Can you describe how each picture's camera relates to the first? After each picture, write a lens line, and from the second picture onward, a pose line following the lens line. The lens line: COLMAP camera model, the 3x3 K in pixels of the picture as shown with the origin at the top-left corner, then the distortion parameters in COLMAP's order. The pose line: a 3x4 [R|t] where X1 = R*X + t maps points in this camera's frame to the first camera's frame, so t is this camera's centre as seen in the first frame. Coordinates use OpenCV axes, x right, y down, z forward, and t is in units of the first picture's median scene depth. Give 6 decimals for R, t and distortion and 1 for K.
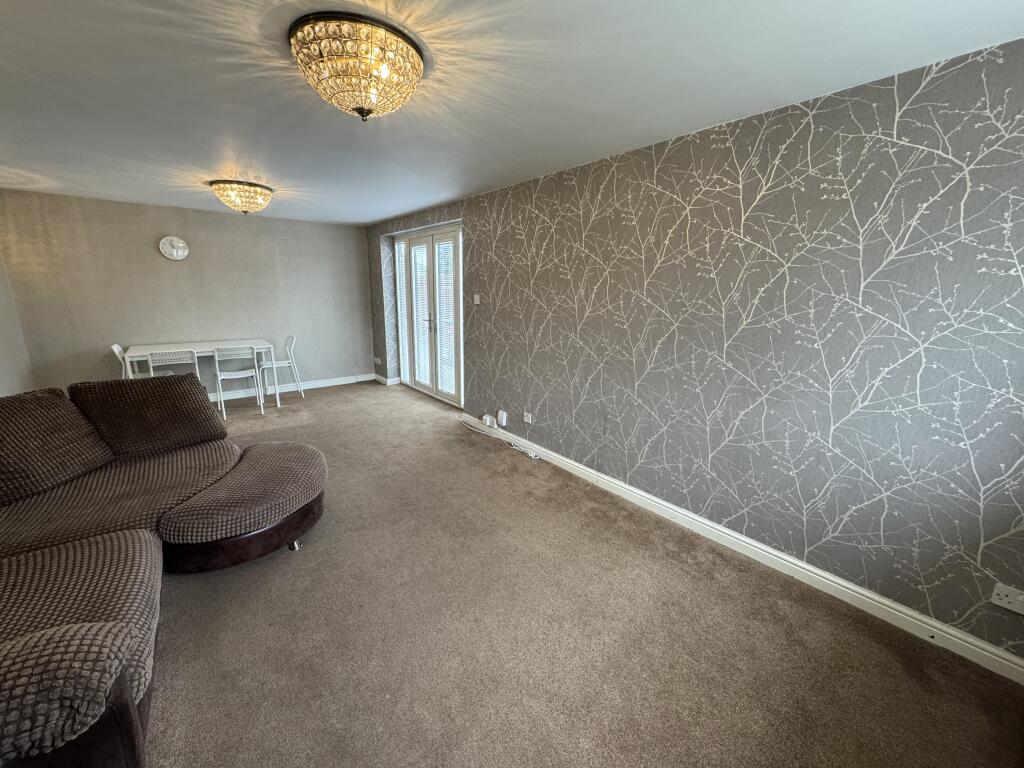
lens RADIAL K [[407.1, 0, 512.0], [0, 407.1, 384.0], [0, 0, 1]] dist [-0.000931, 0.000195]
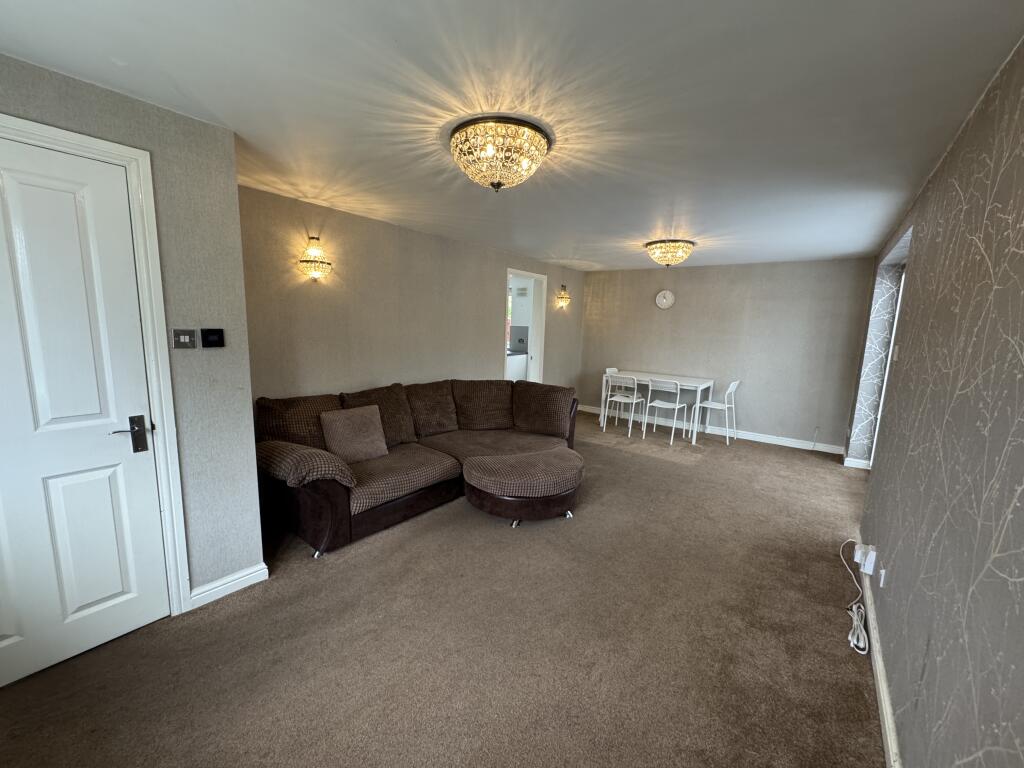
lens RADIAL K [[407.1, 0, 512.0], [0, 407.1, 384.0], [0, 0, 1]] dist [-0.000931, 0.000195]
pose [[0.234196, 0.137695, -0.962389, 0.357028], [-0.250384, 0.965068, 0.077147, -0.068171], [0.939393, 0.222899, 0.260492, 0.320380]]
